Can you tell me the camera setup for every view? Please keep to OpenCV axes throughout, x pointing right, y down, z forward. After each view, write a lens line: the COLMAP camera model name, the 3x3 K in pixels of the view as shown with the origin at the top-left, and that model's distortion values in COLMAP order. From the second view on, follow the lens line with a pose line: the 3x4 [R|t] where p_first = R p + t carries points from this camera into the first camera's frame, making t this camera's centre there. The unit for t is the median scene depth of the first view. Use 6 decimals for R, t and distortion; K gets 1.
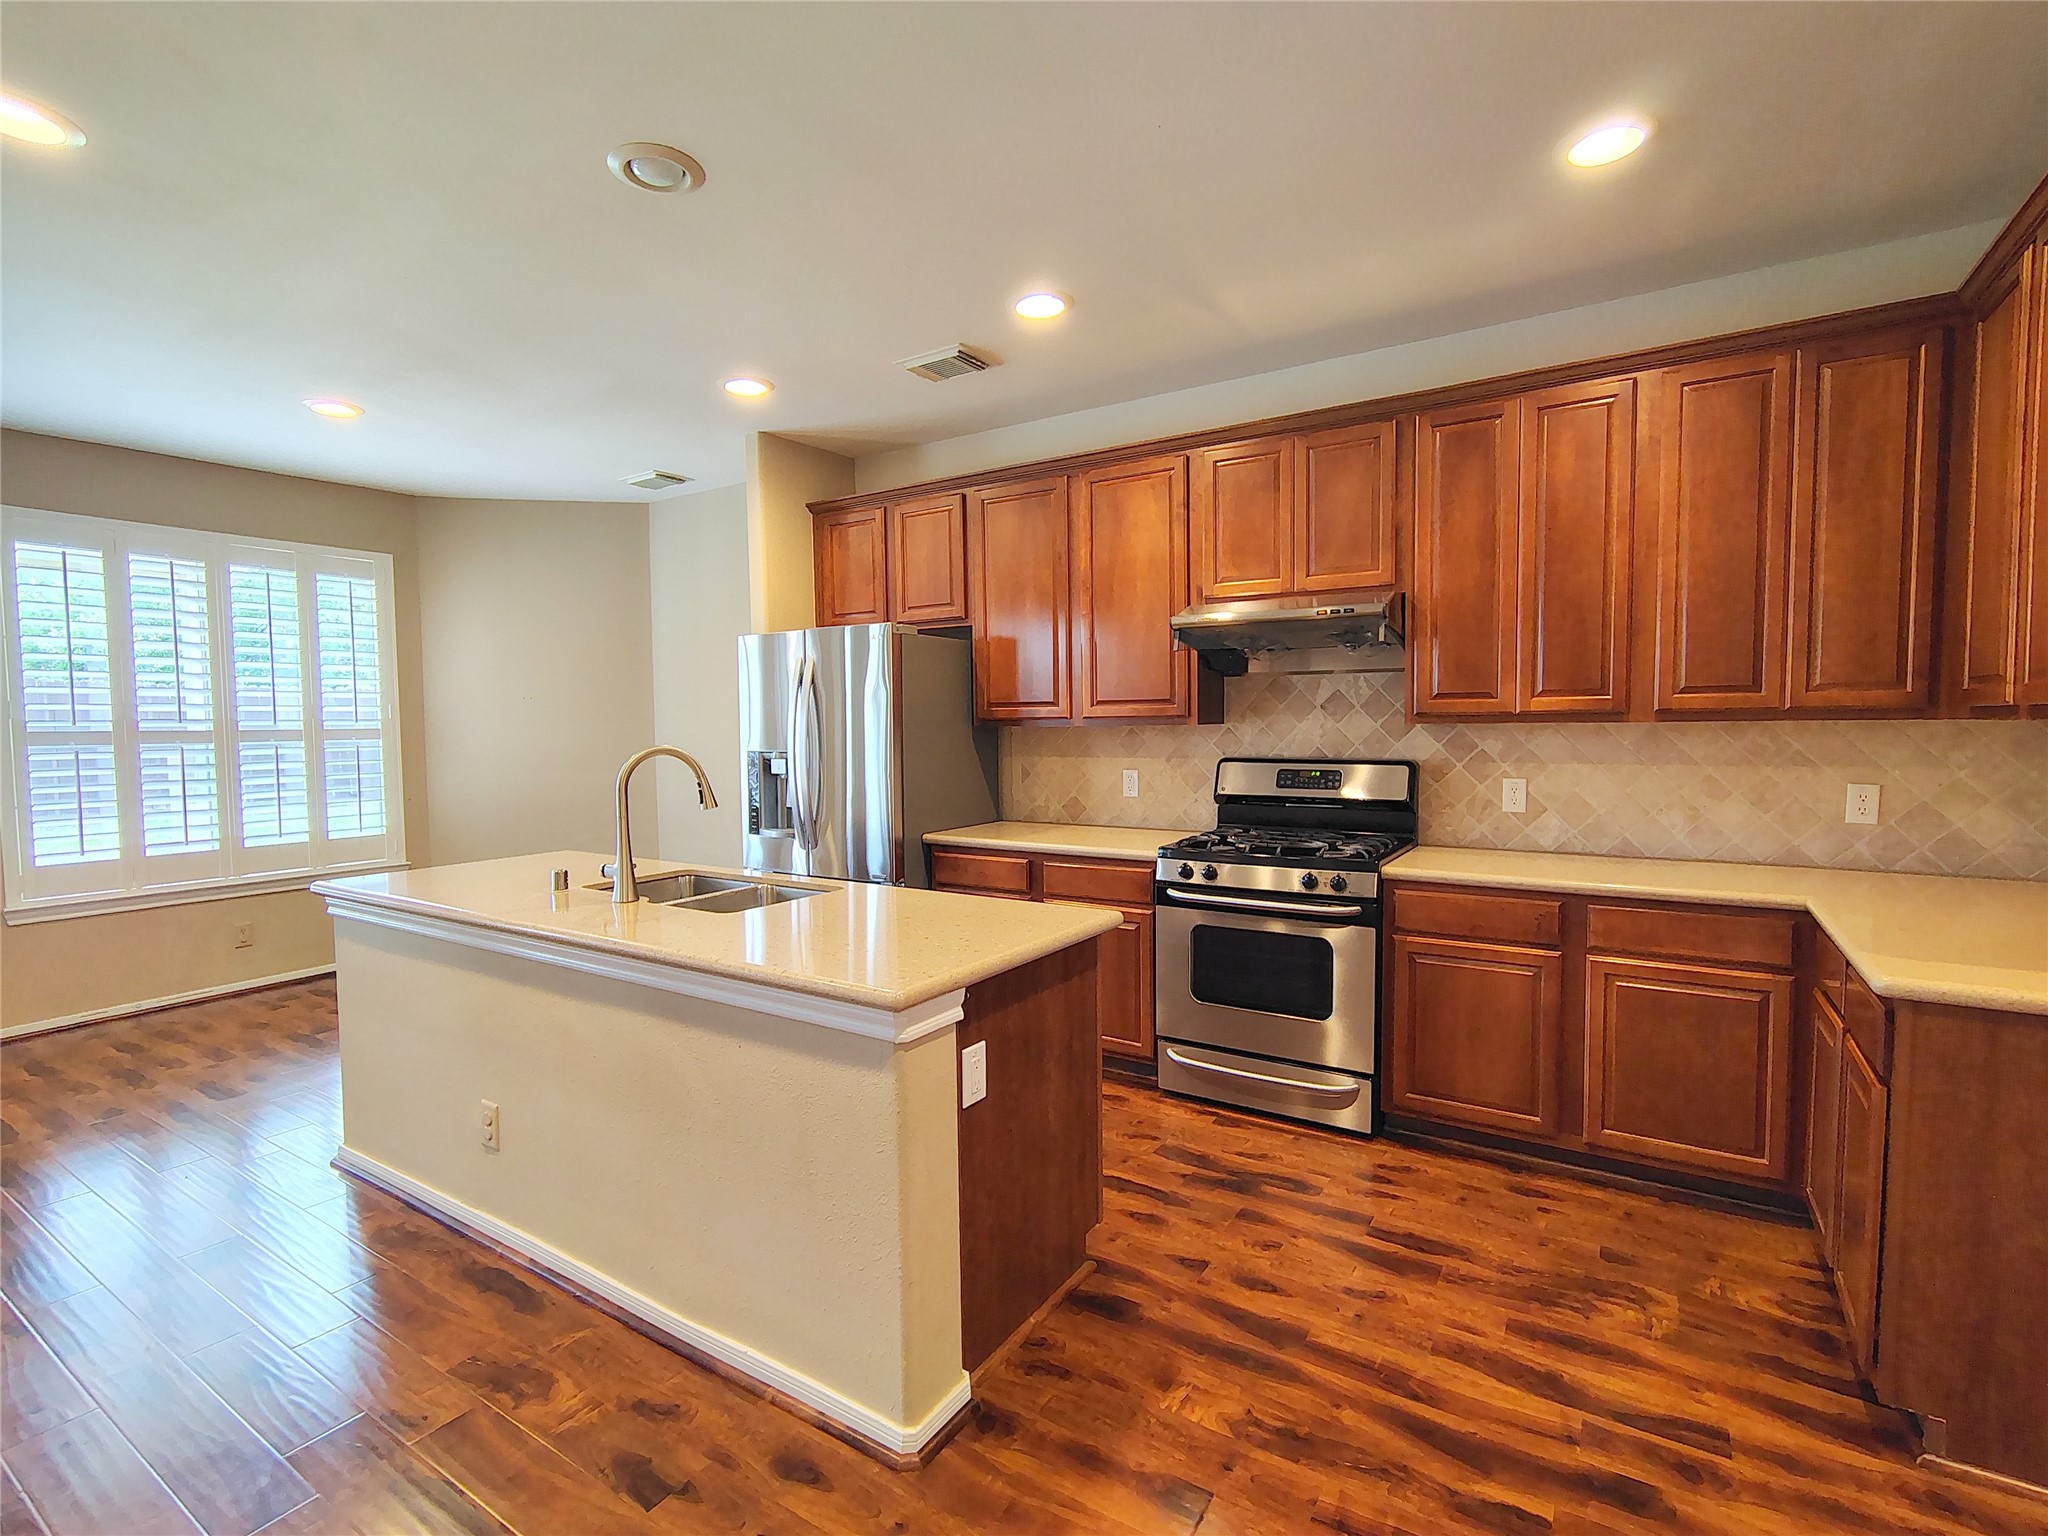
lens RADIAL K [[962.1, 0, 1023.2], [0, 962.1, 771.8], [0, 0, 1]] dist [-0.001115, 0.000736]
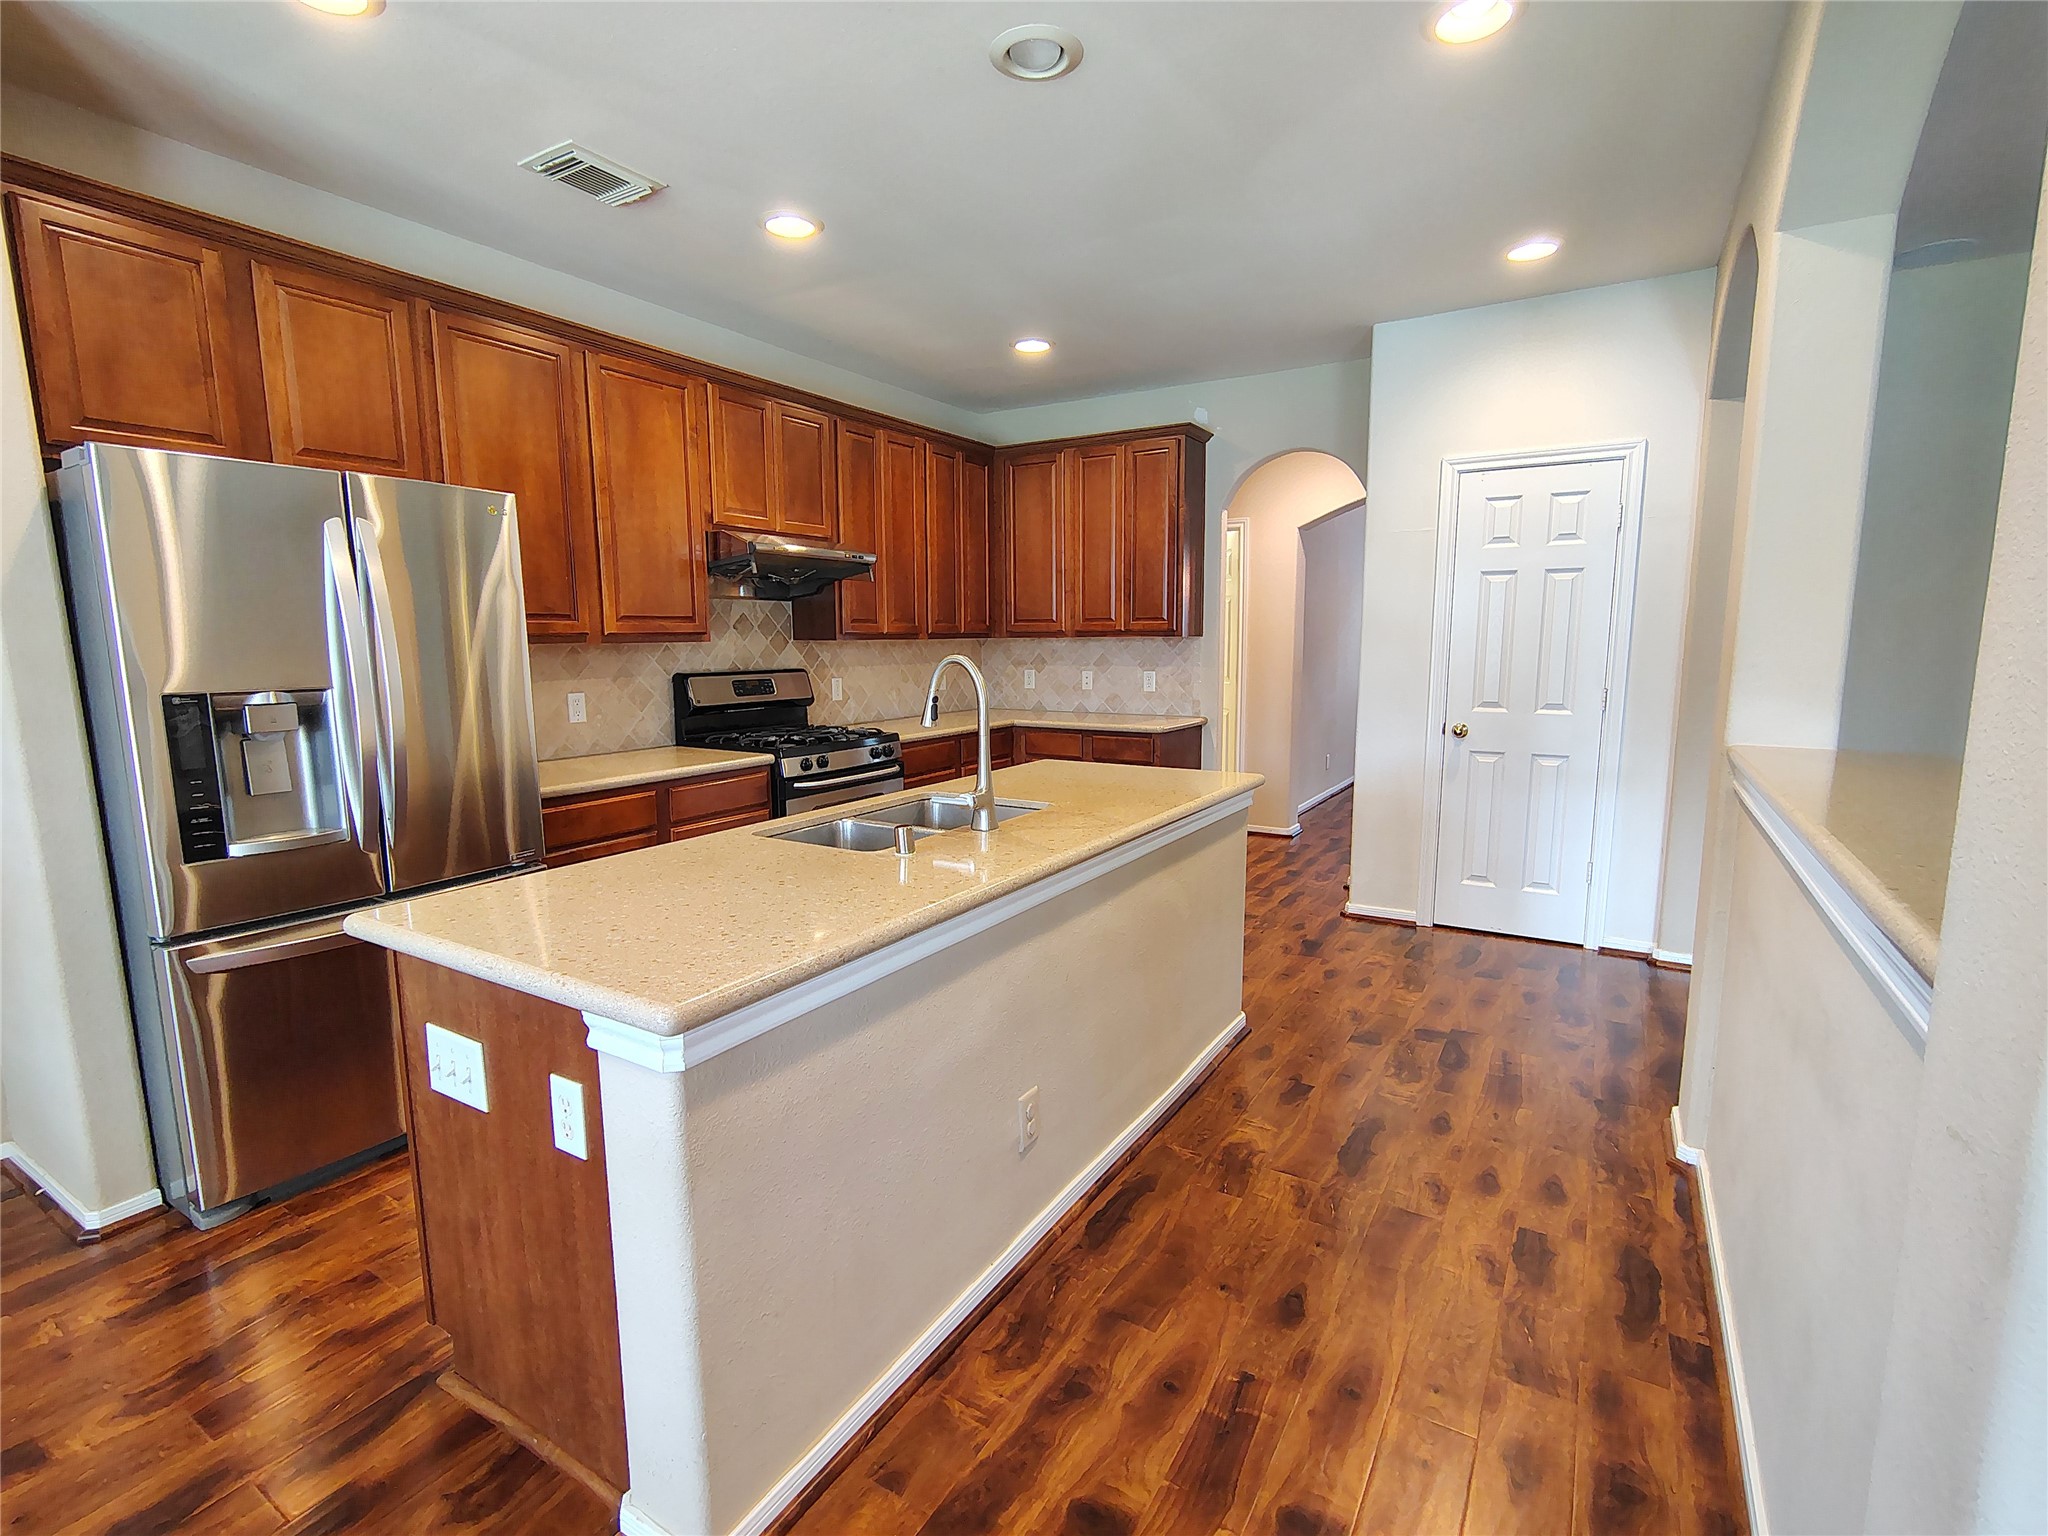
lens RADIAL K [[959.4, 0, 1018.6], [0, 959.4, 772.6], [0, 0, 1]] dist [-0.001027, 0.000370]
pose [[-0.023688, -0.129752, 0.991263, -1.019343], [0.061739, 0.989459, 0.130992, -0.026048], [-0.997811, 0.064303, -0.015428, 0.767992]]
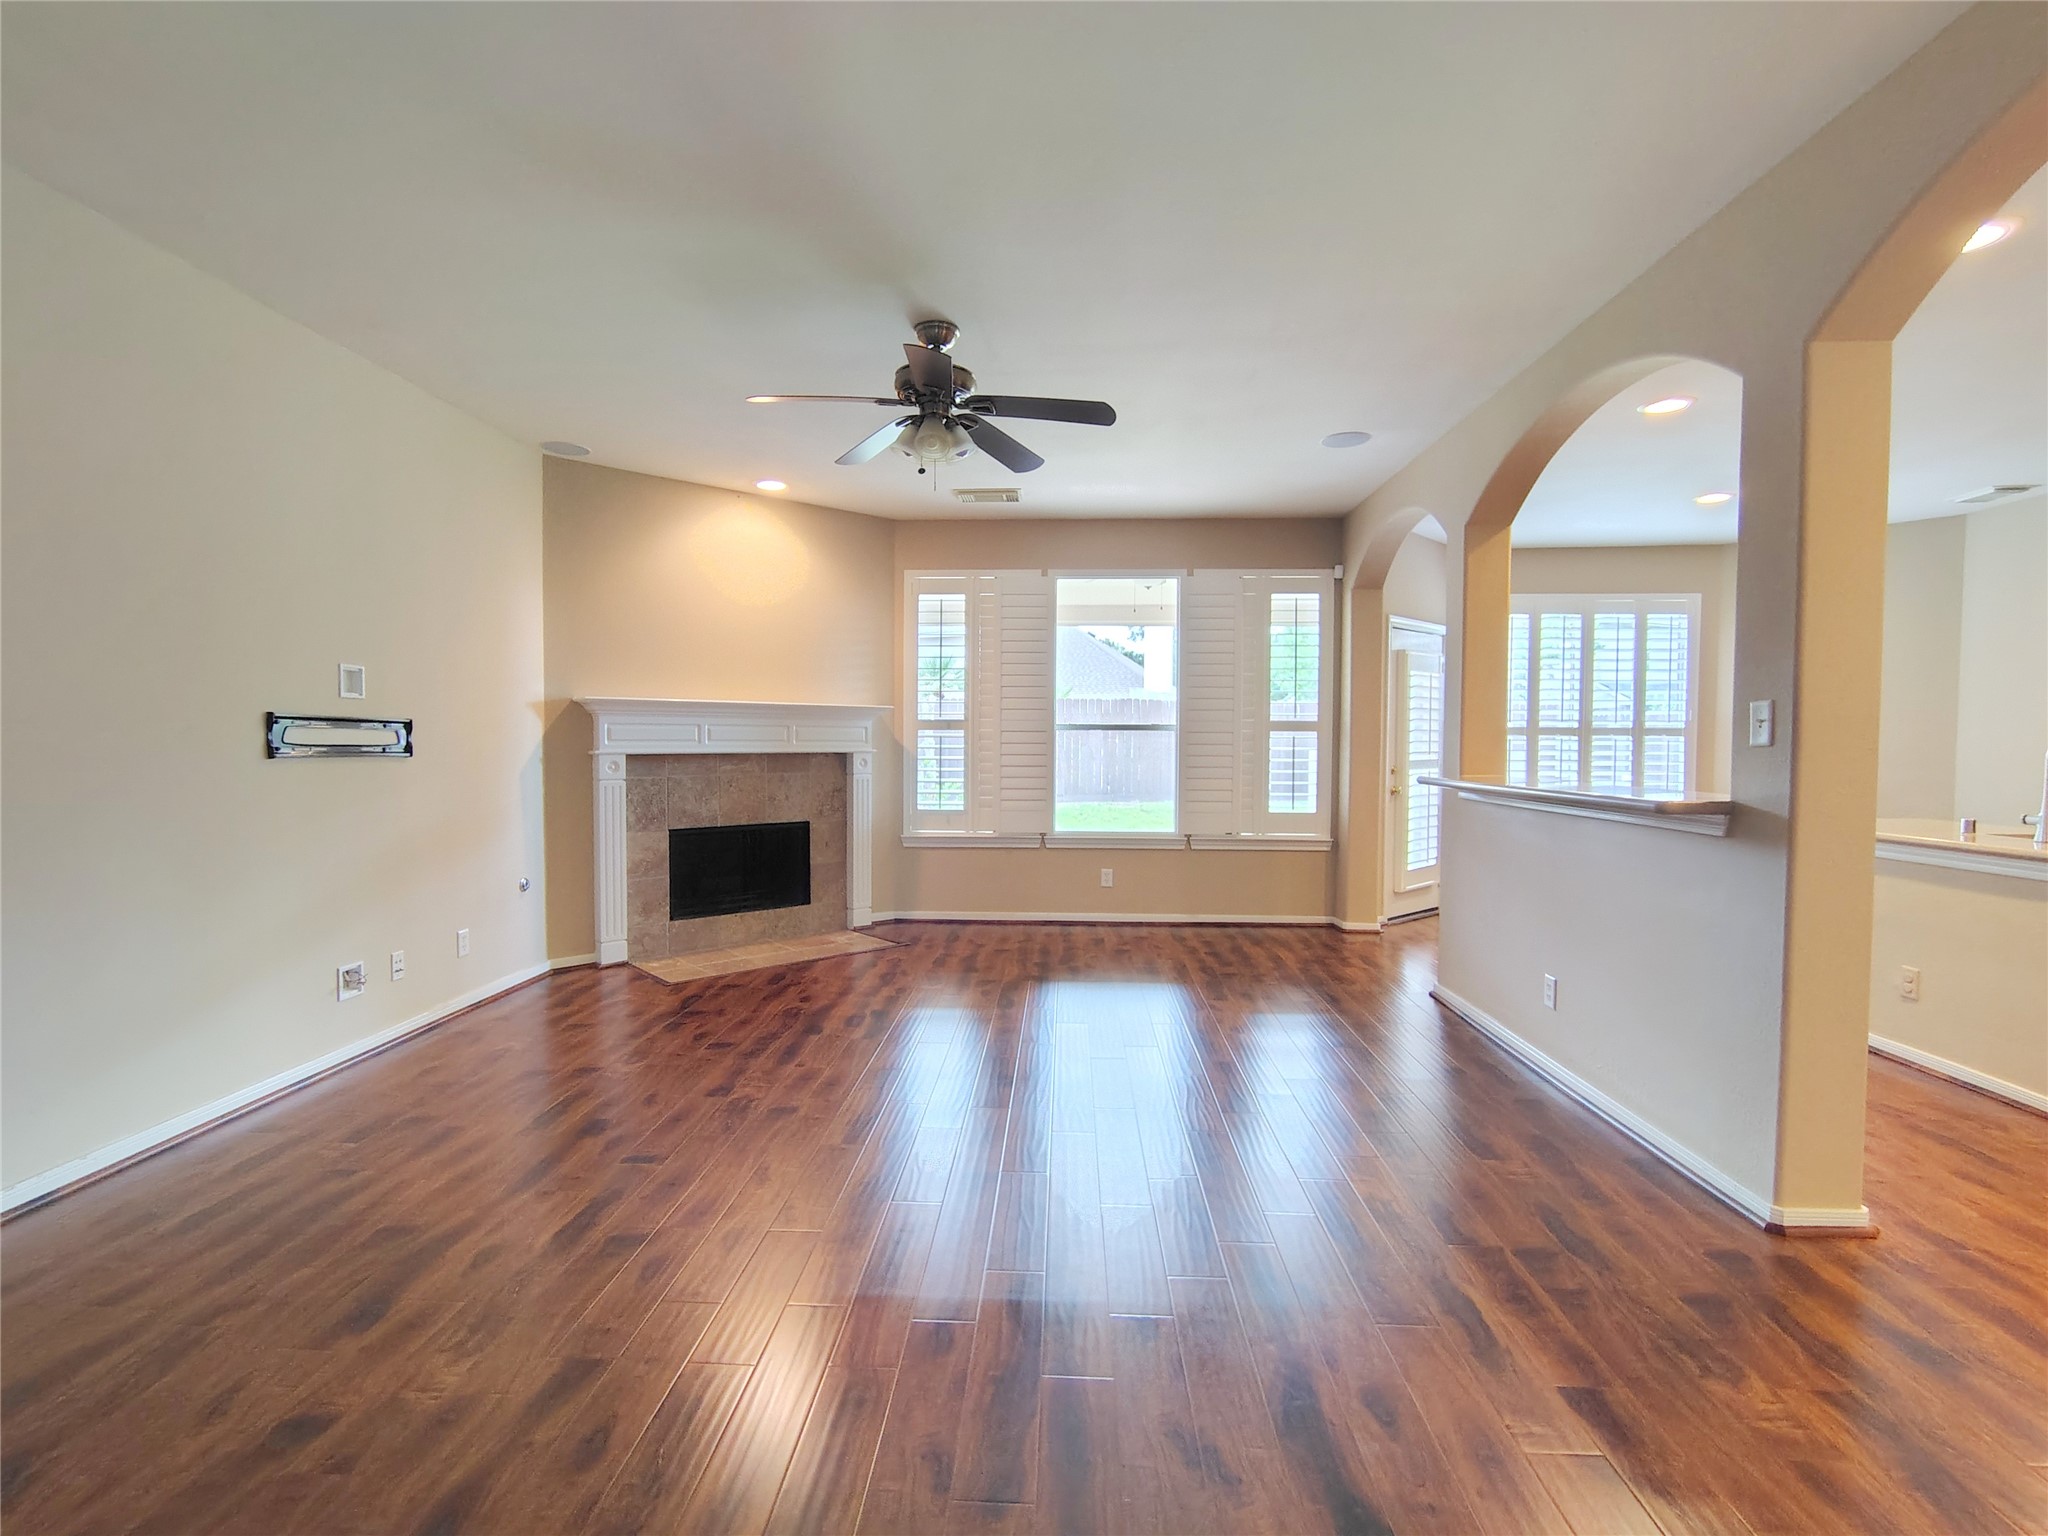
lens RADIAL K [[968.1, 0, 1024.0], [0, 968.1, 768.0], [0, 0, 1]] dist [-0.001060, 0.000102]
pose [[0.504300, 0.037191, -0.862727, 0.019402], [-0.056784, 0.998338, 0.009844, 0.078469], [0.861660, 0.044025, 0.505573, -0.710039]]
